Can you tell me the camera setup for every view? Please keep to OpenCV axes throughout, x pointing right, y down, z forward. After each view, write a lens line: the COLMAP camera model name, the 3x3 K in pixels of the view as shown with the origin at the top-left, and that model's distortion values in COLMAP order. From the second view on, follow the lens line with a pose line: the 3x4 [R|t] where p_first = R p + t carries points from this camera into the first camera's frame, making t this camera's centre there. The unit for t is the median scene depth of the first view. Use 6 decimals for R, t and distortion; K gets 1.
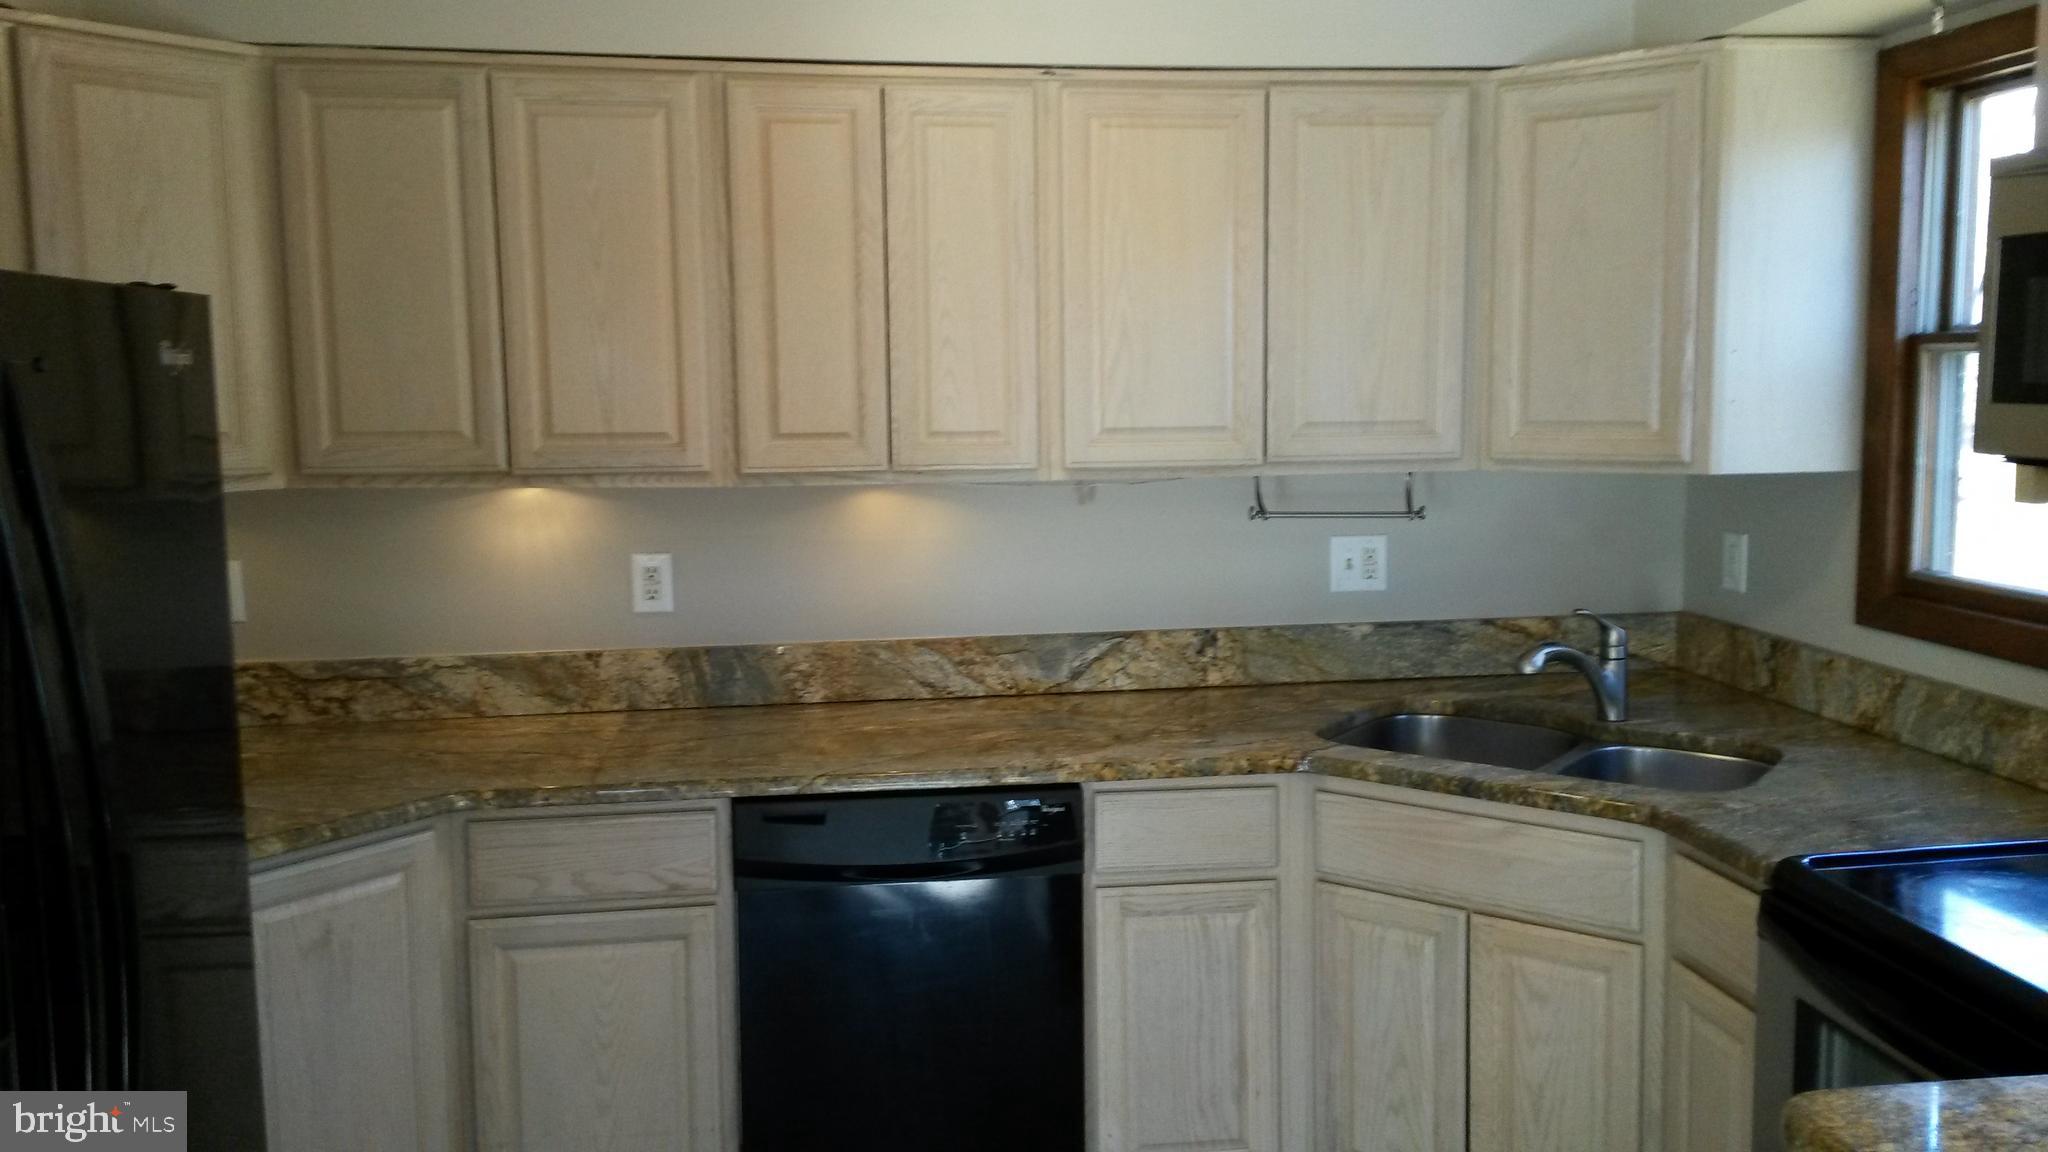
lens RADIAL K [[1657.1, 0, 1000.2], [0, 1657.1, 543.3], [0, 0, 1]] dist [0.097496, -0.177729]
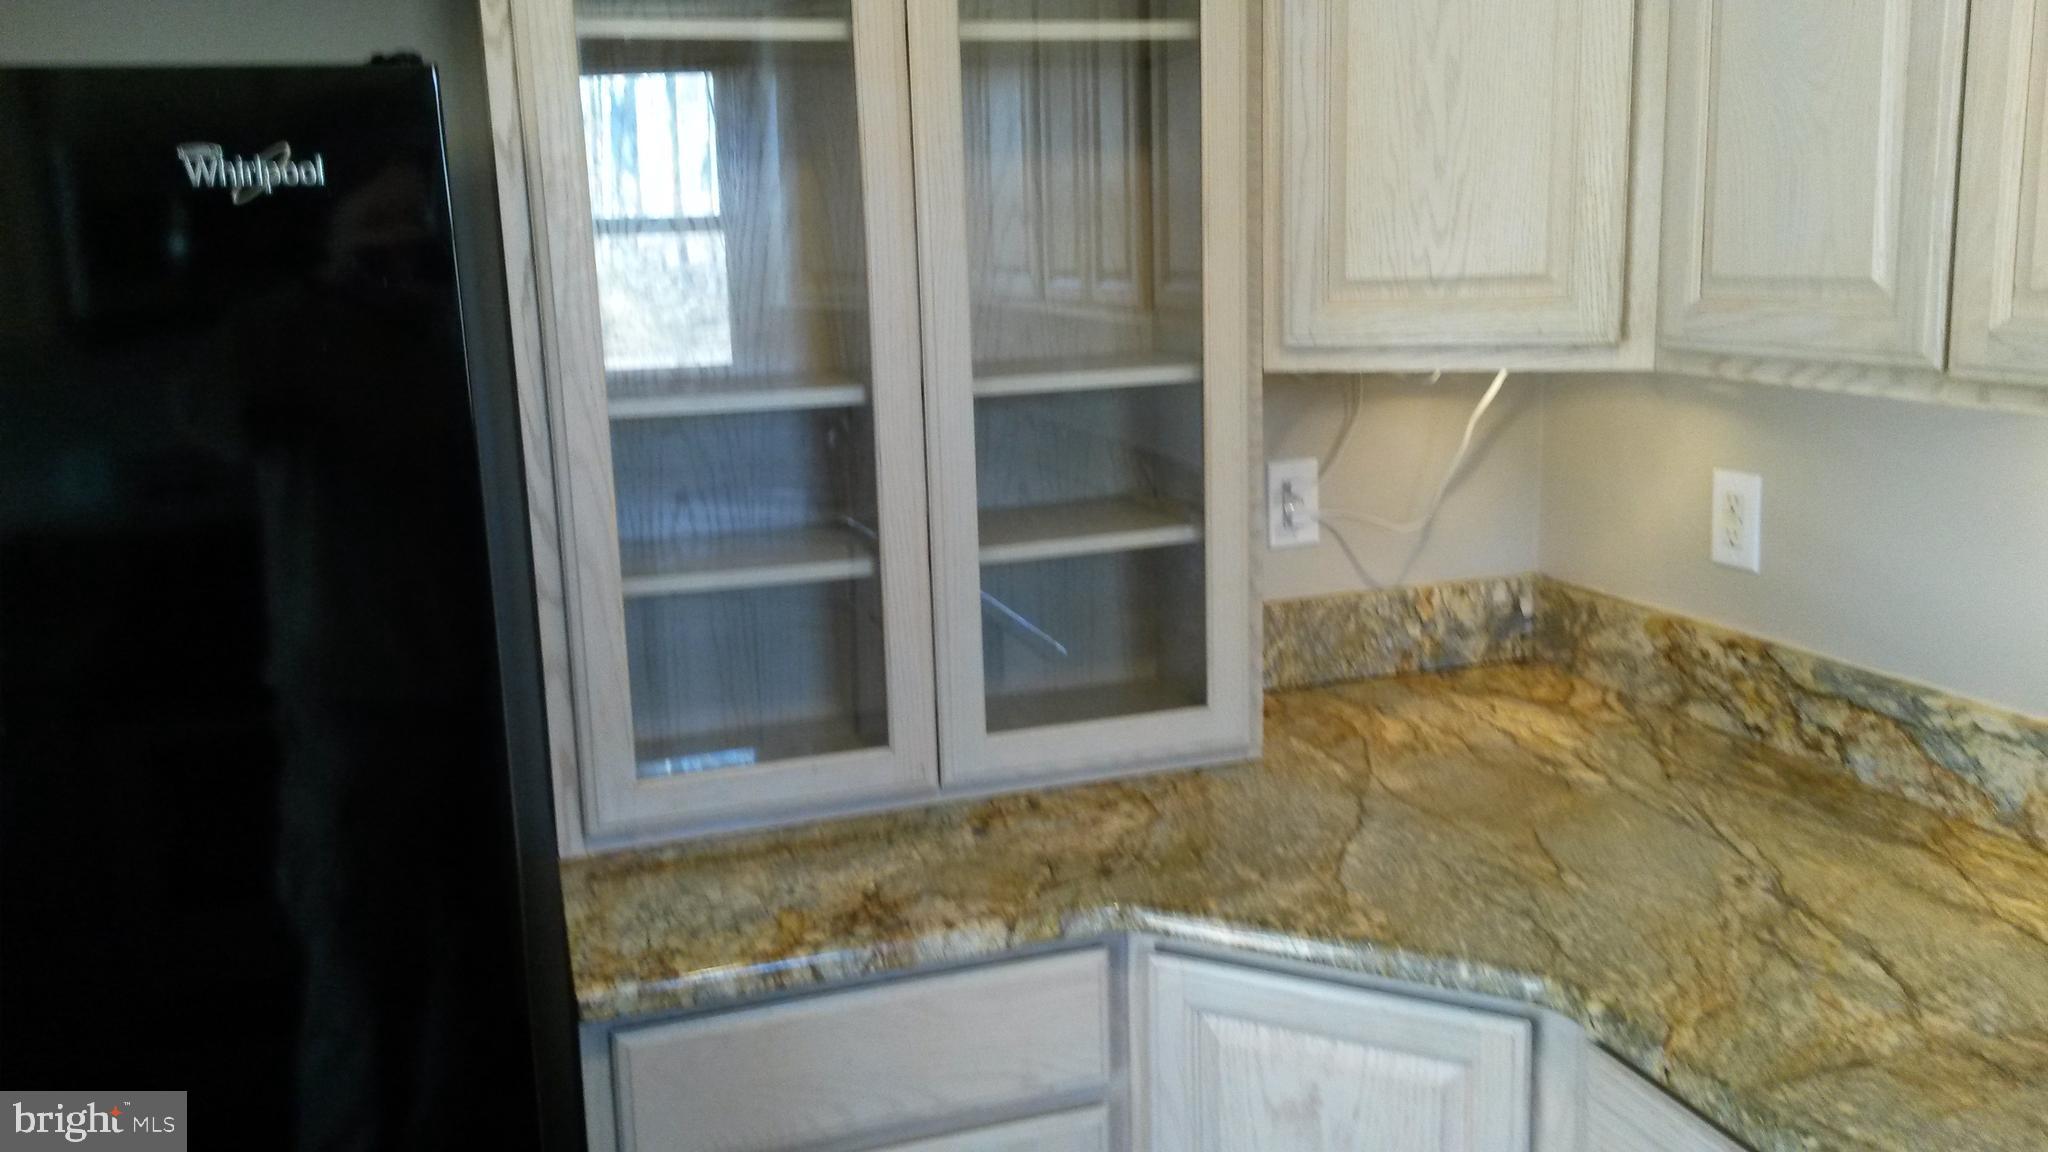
lens RADIAL K [[1688.9, 0, 1023.5], [0, 1688.9, 565.1], [0, 0, 1]] dist [0.146718, -0.189262]
pose [[0.201548, 0.192278, -0.960421, 0.125237], [-0.068801, 0.980900, 0.181940, -0.059151], [0.977059, 0.029409, 0.210927, 0.643204]]
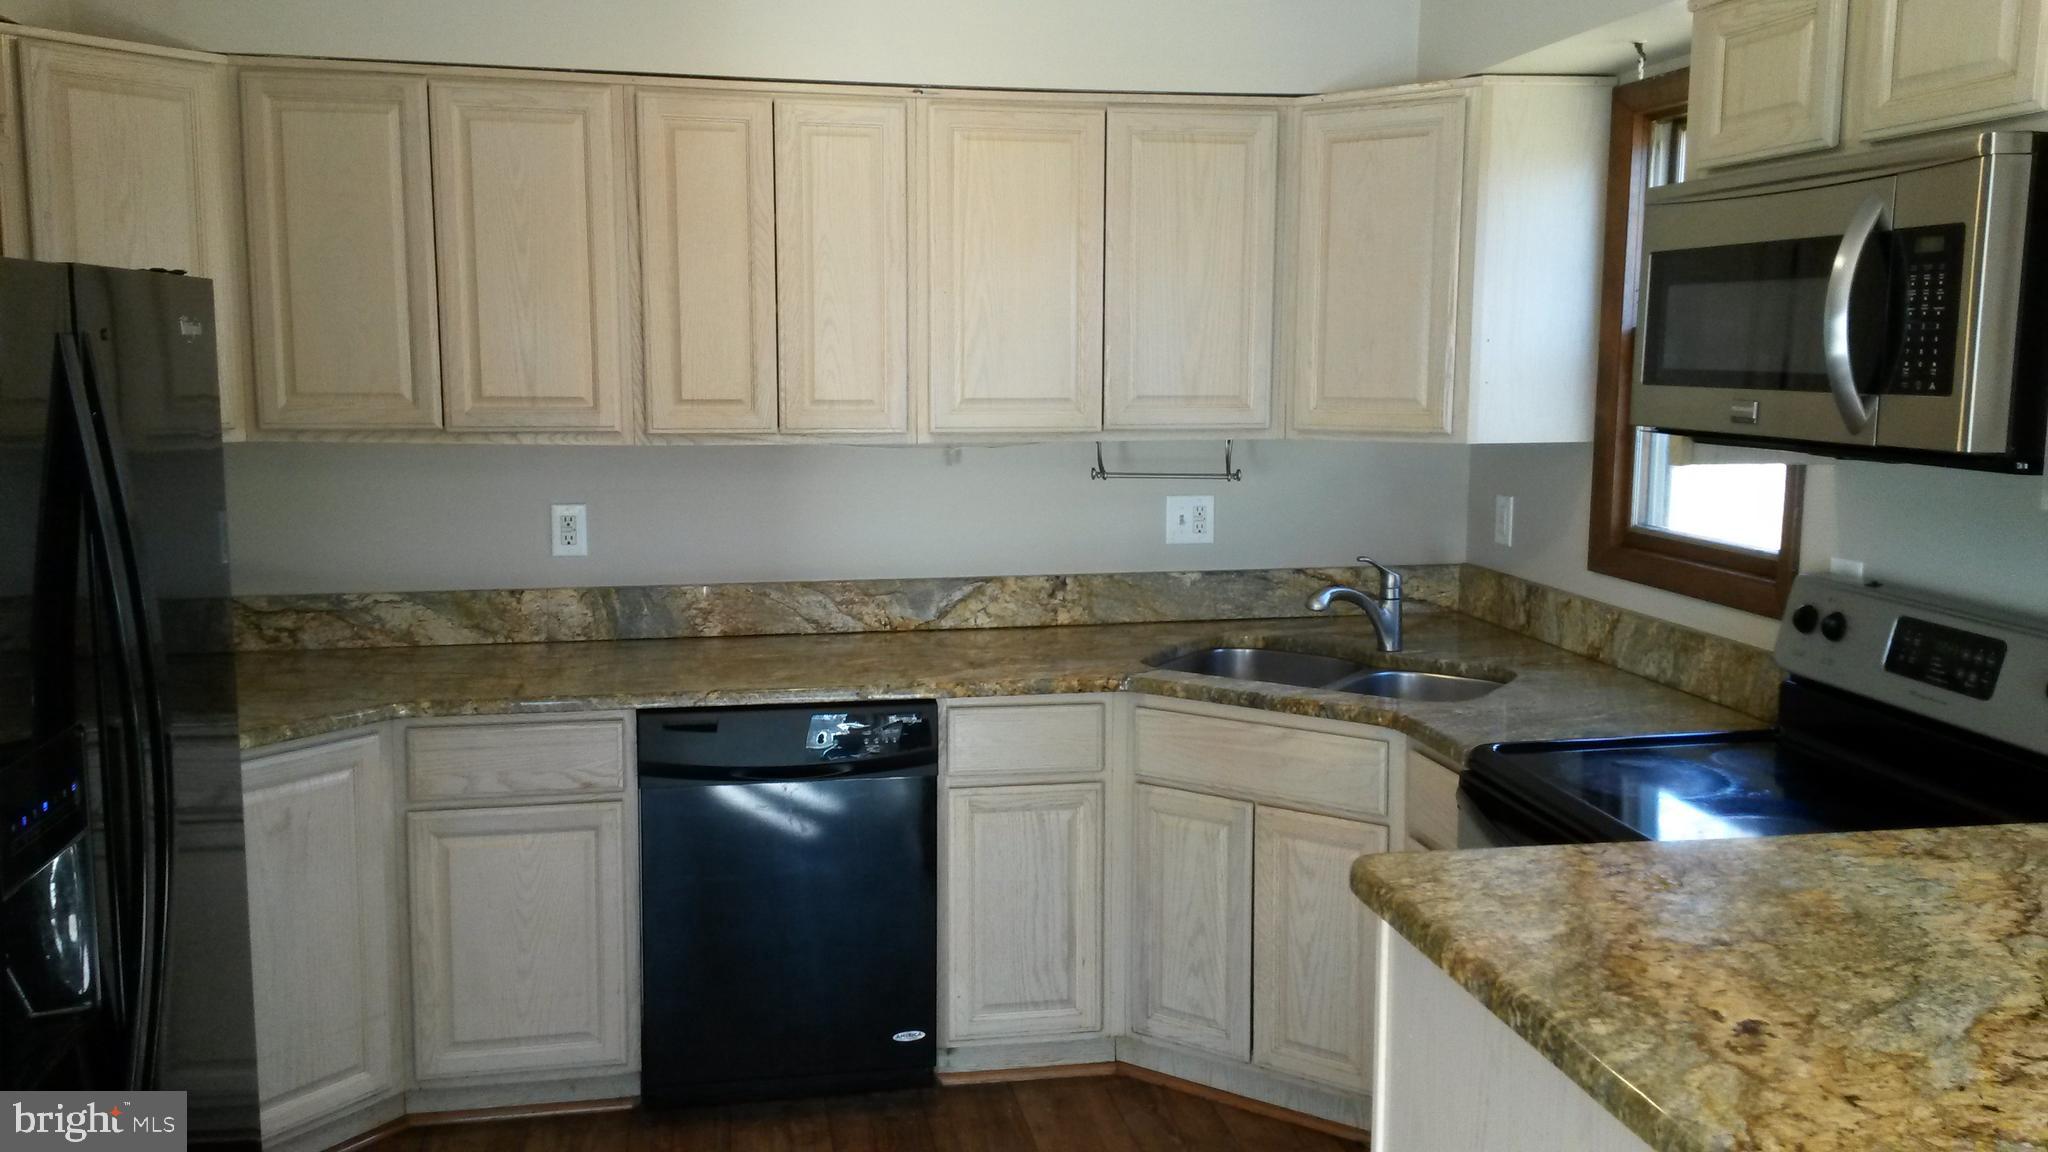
lens RADIAL K [[1676.4, 0, 1000.3], [0, 1676.4, 538.7], [0, 0, 1]] dist [0.088907, -0.127569]
pose [[0.998986, 0.008898, 0.044130, 0.037807], [-0.009355, 0.999904, 0.010175, 0.016922], [-0.044035, -0.010577, 0.998974, -0.179512]]
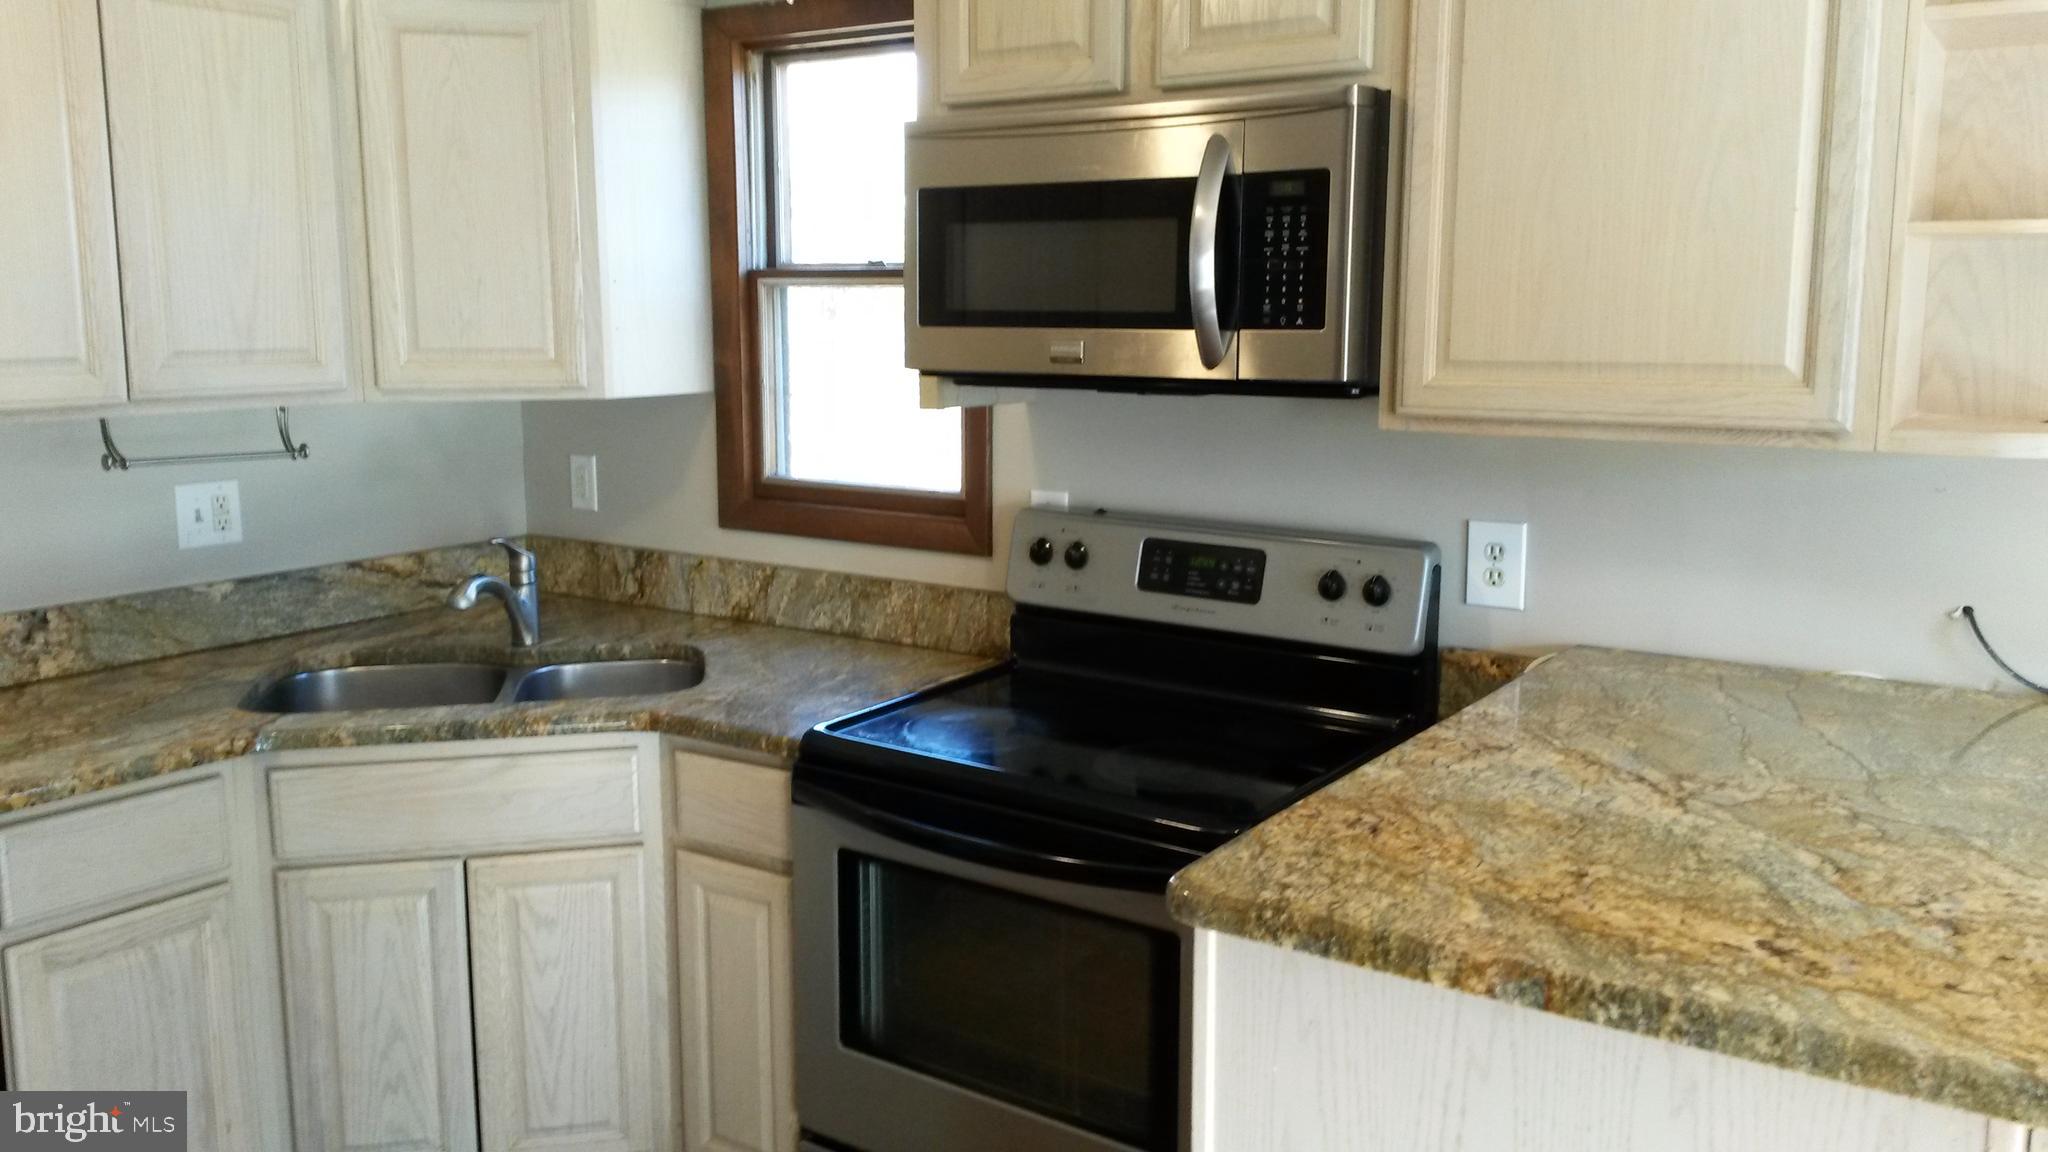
lens RADIAL K [[1676.4, 0, 1000.3], [0, 1676.4, 538.7], [0, 0, 1]] dist [0.088907, -0.127569]
pose [[0.659297, -0.094177, 0.745962, -0.204343], [0.070280, 0.995500, 0.063566, -0.002958], [-0.748591, 0.010518, 0.662949, 0.109775]]
